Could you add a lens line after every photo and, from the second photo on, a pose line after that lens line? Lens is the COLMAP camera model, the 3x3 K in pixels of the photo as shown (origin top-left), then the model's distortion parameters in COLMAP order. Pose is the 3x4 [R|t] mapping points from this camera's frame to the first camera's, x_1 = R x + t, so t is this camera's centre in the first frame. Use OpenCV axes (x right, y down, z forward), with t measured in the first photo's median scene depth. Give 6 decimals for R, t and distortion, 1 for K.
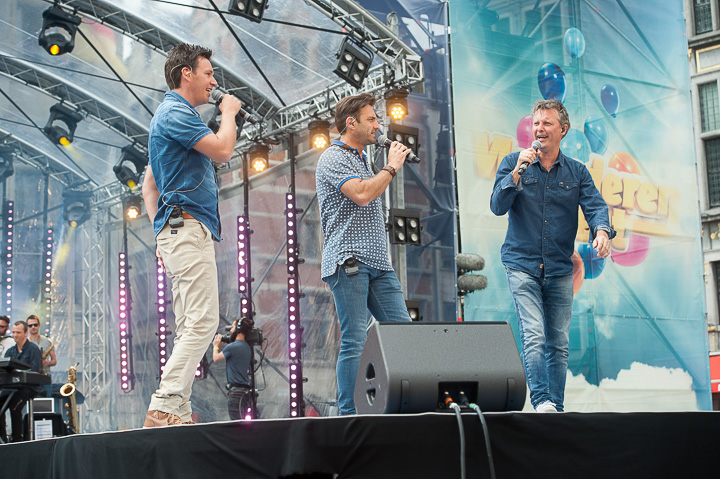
lens RADIAL K [[1469.8, 0, 360.0], [0, 1469.8, 239.5], [0, 0, 1]] dist [-0.088214, 0.044269]
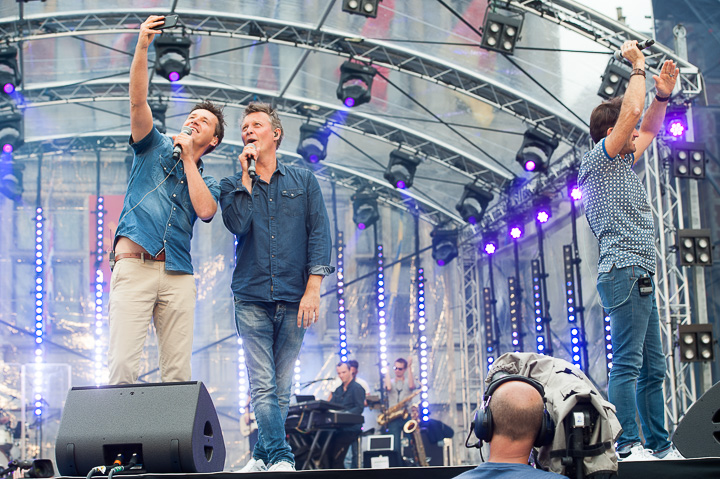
lens RADIAL K [[1469.8, 0, 360.0], [0, 1469.8, 239.5], [0, 0, 1]] dist [-0.088214, 0.044269]
pose [[0.920415, -0.075090, -0.383663, 0.188905], [0.069358, 0.997177, -0.028775, -0.001338], [0.384740, -0.000125, 0.923025, 0.037122]]
